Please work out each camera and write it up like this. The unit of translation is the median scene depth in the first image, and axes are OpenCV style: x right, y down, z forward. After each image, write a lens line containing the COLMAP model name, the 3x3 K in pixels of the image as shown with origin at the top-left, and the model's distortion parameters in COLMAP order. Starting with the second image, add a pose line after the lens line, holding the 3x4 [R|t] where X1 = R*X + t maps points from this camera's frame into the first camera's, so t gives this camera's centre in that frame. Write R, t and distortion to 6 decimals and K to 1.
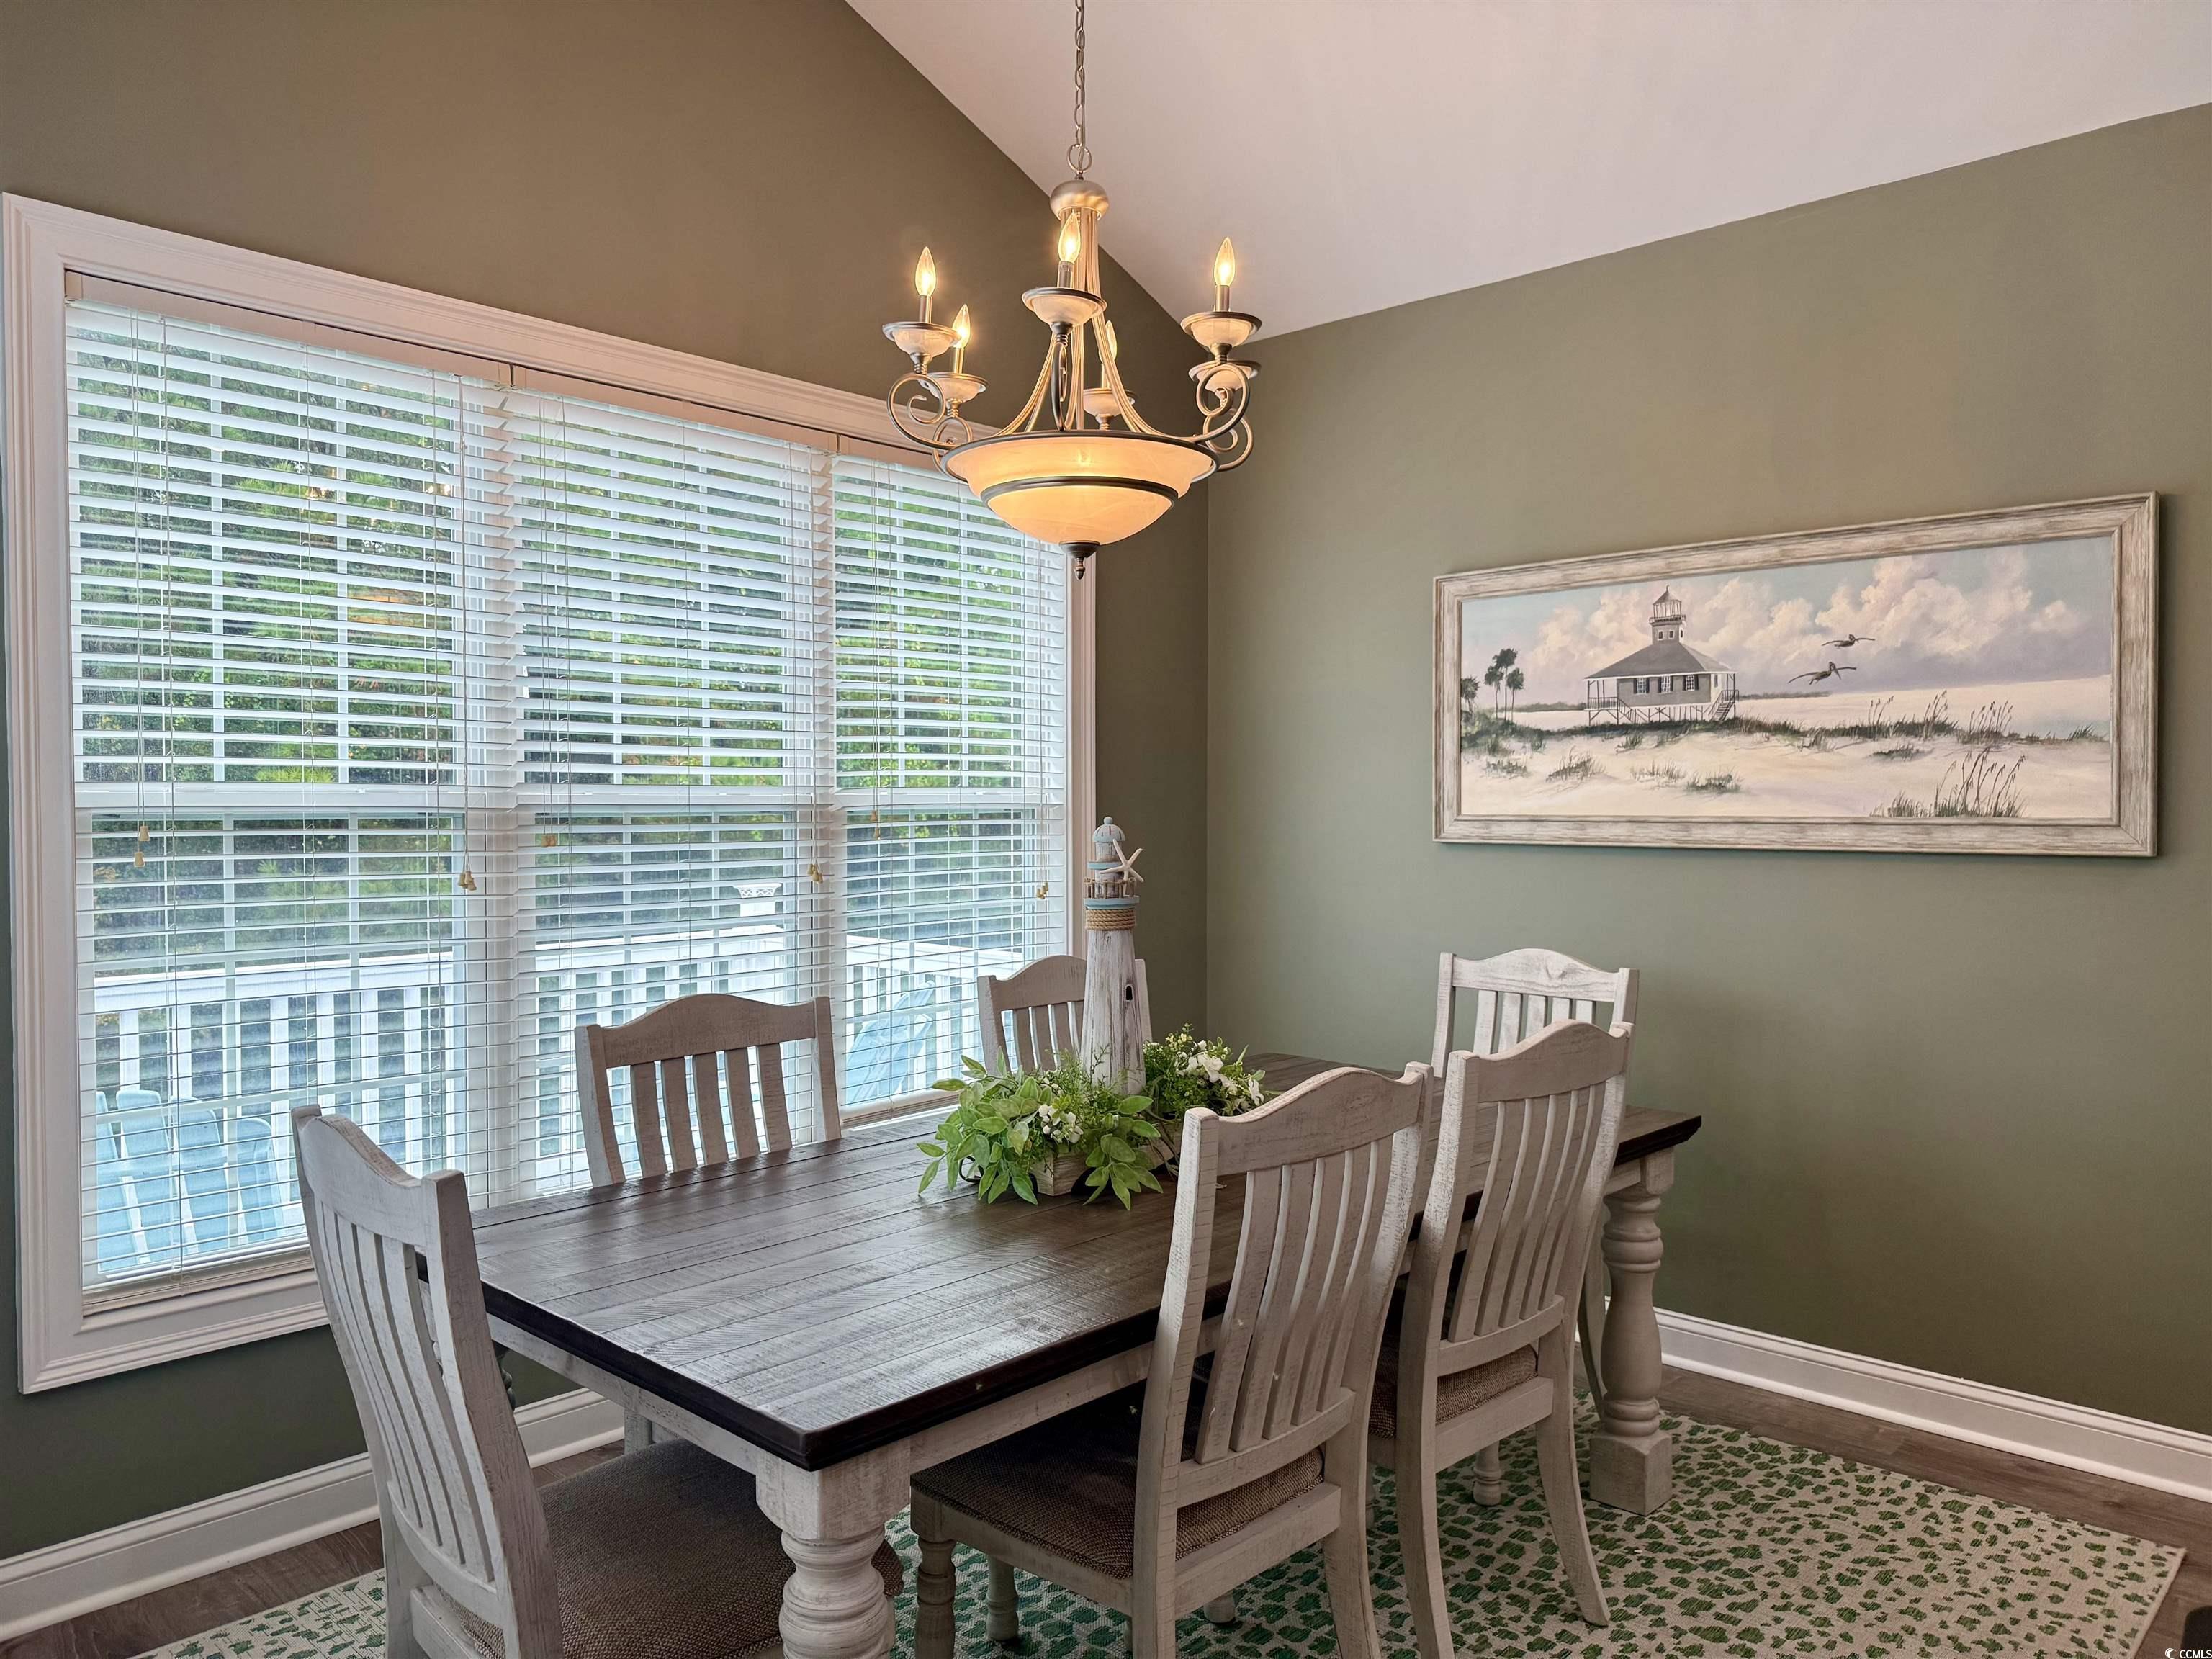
lens RADIAL K [[1595.2, 0, 1106.0], [0, 1595.2, 829.5], [0, 0, 1]] dist [0.138534, -0.263501]
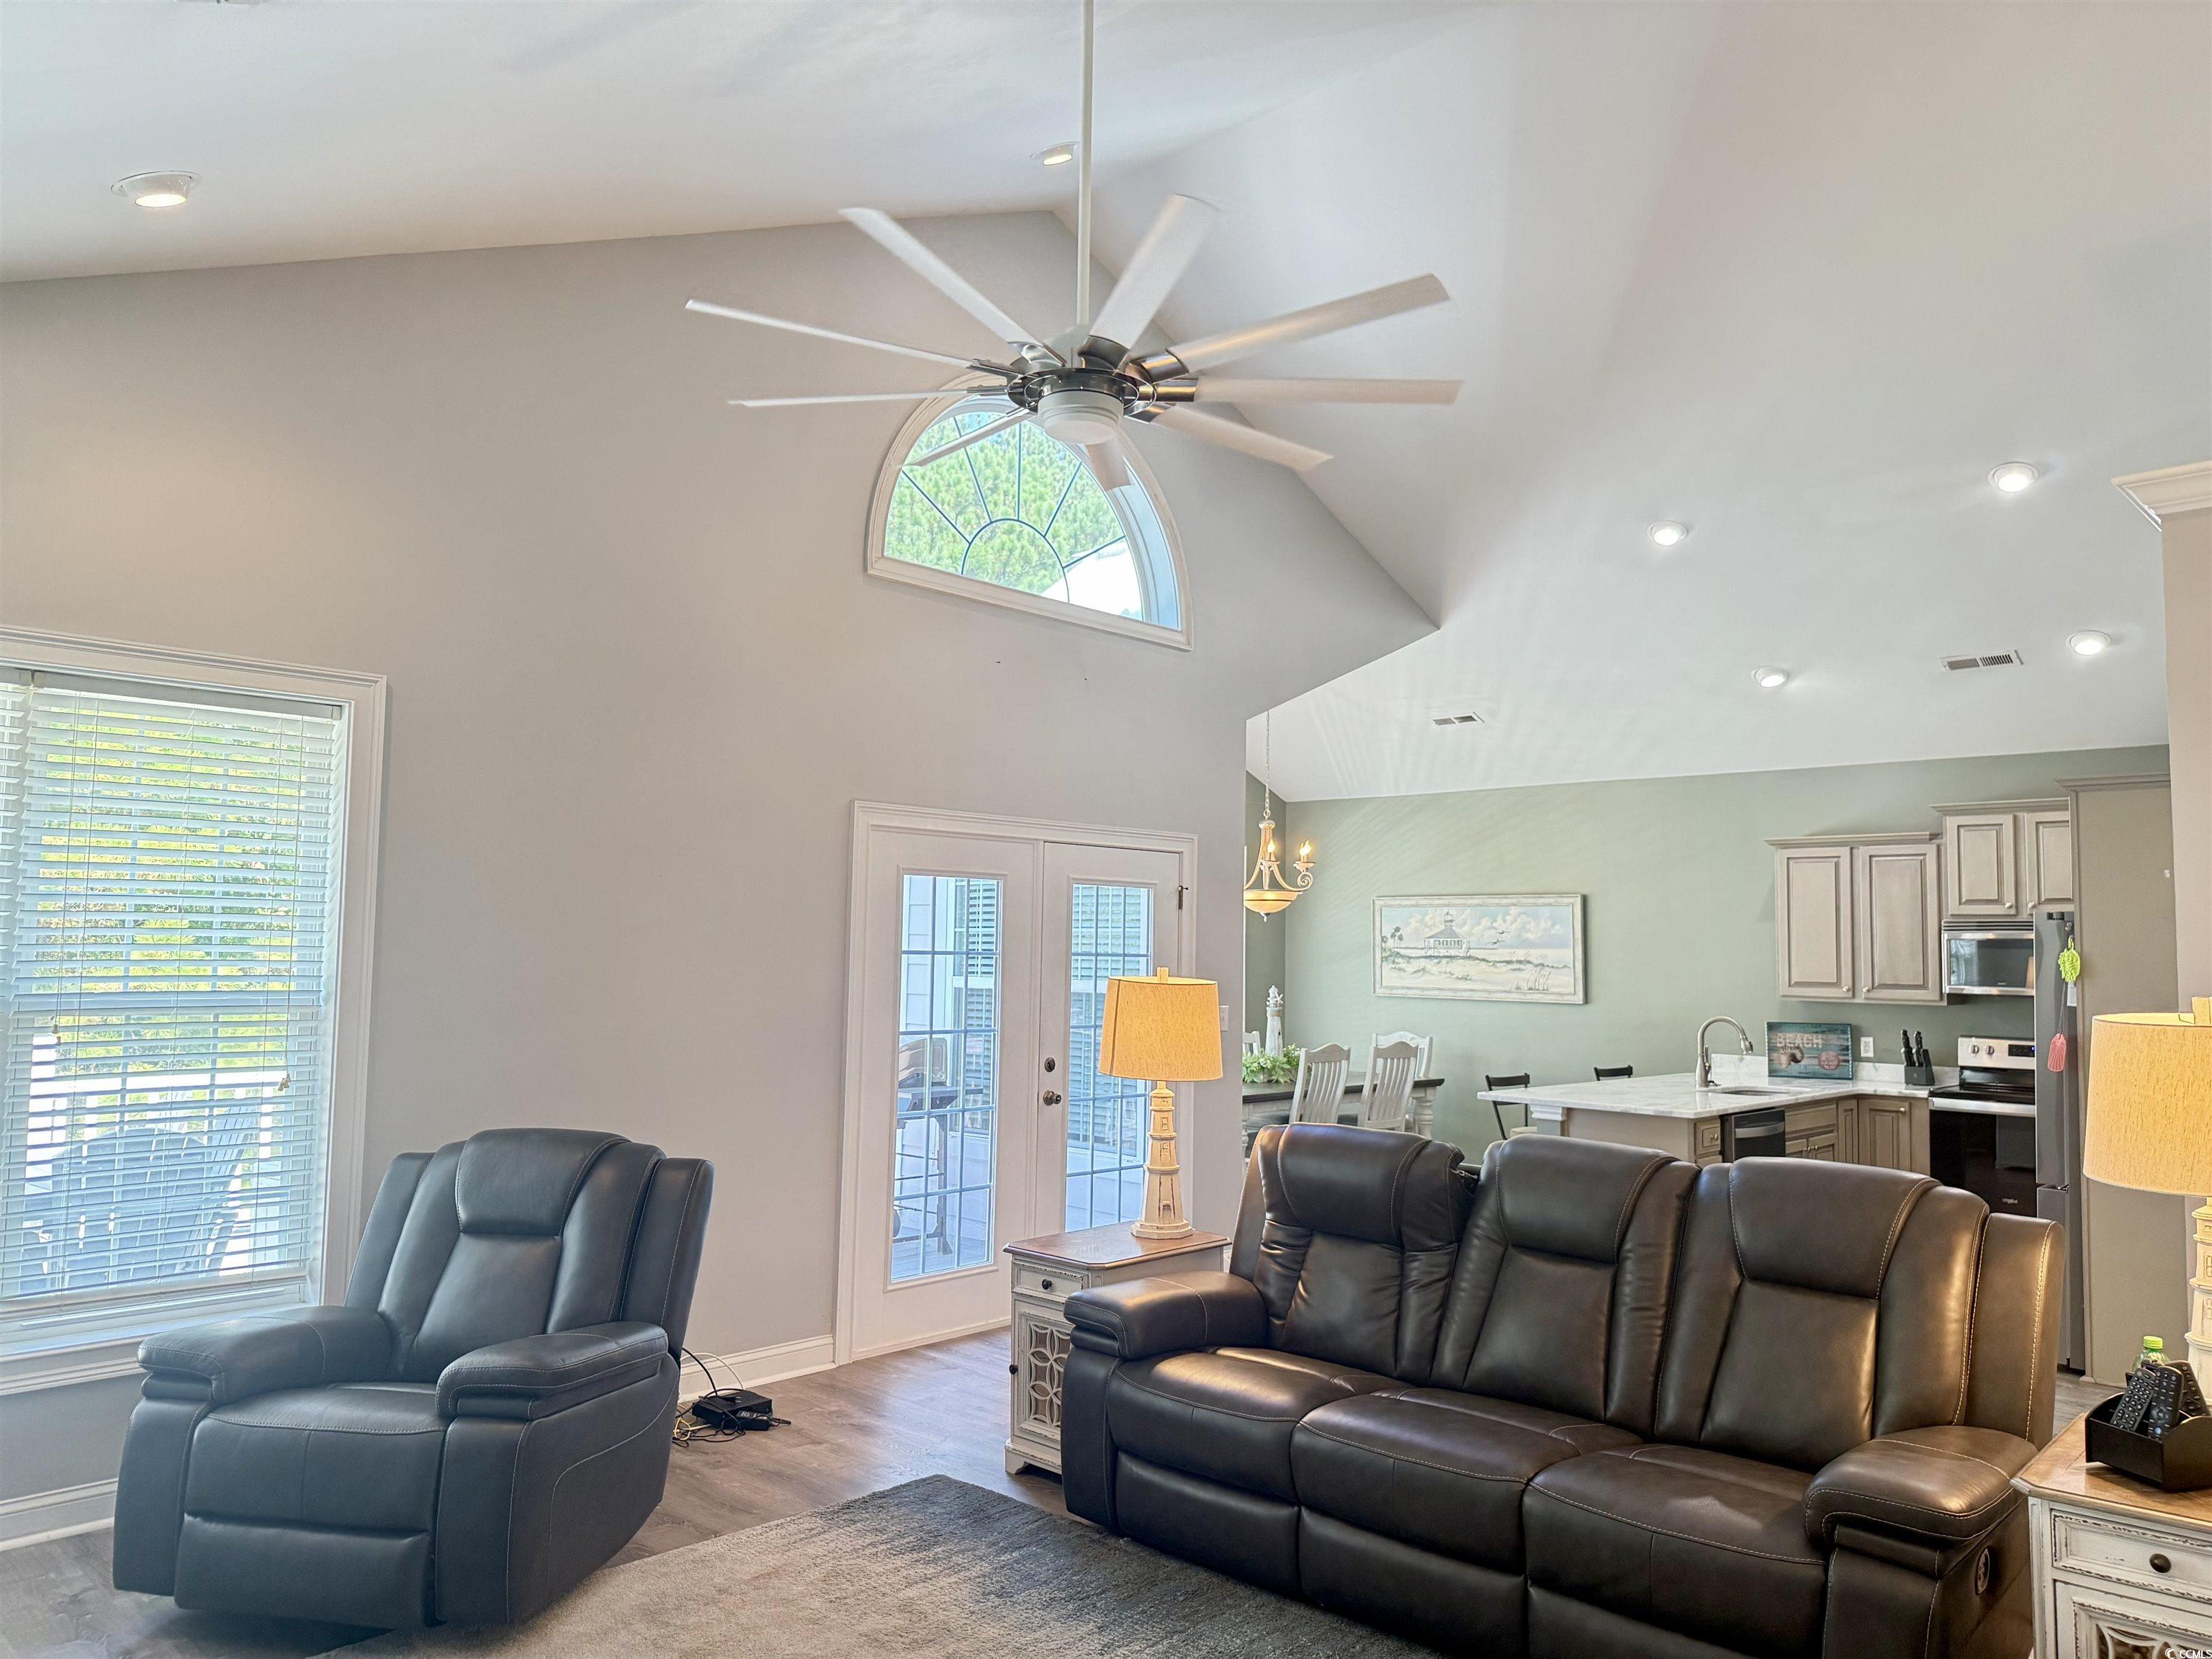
lens RADIAL K [[1595.2, 0, 1106.0], [0, 1595.2, 829.5], [0, 0, 1]] dist [0.138534, -0.263501]
pose [[0.999857, 0.015279, -0.007190, -0.259059], [-0.015889, 0.995424, -0.094229, -0.010533], [0.005718, 0.094330, 0.995525, -1.939676]]
